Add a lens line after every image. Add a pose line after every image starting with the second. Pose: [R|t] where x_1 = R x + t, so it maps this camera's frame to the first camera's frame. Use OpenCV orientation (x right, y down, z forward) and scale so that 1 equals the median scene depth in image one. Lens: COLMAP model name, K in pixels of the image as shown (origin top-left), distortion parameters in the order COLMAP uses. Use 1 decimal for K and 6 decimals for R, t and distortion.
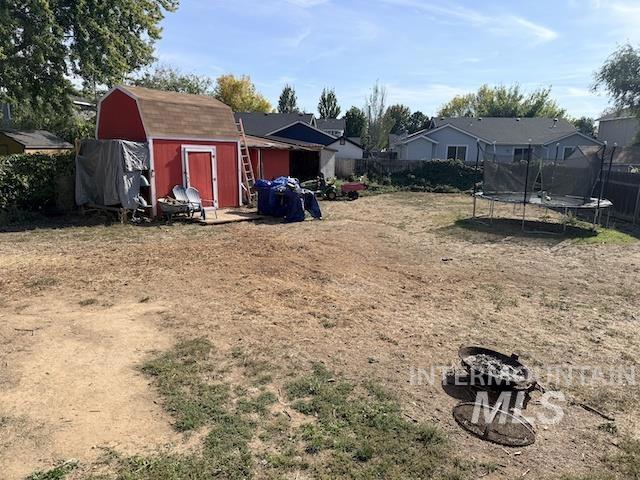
lens RADIAL K [[444.5, 0, 320.0], [0, 444.5, 240.0], [0, 0, 1]] dist [0.059184, -0.100373]
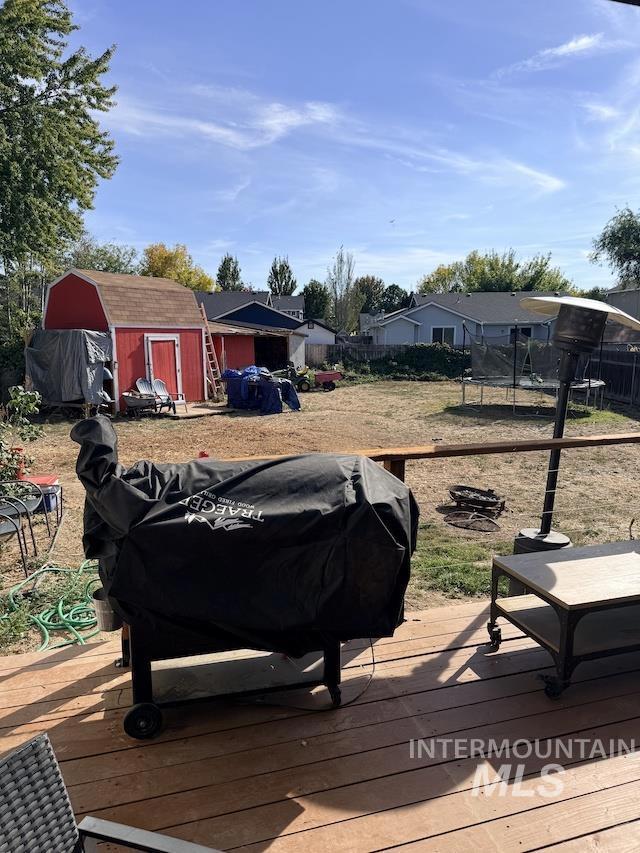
lens RADIAL K [[592.5, 0, 320.0], [0, 592.5, 426.5], [0, 0, 1]] dist [0.059184, -0.100373]
pose [[0.995920, -0.035717, 0.082876, -0.047099], [0.039506, 0.998227, -0.044529, 0.033187], [-0.081139, 0.047621, 0.995565, -0.167890]]
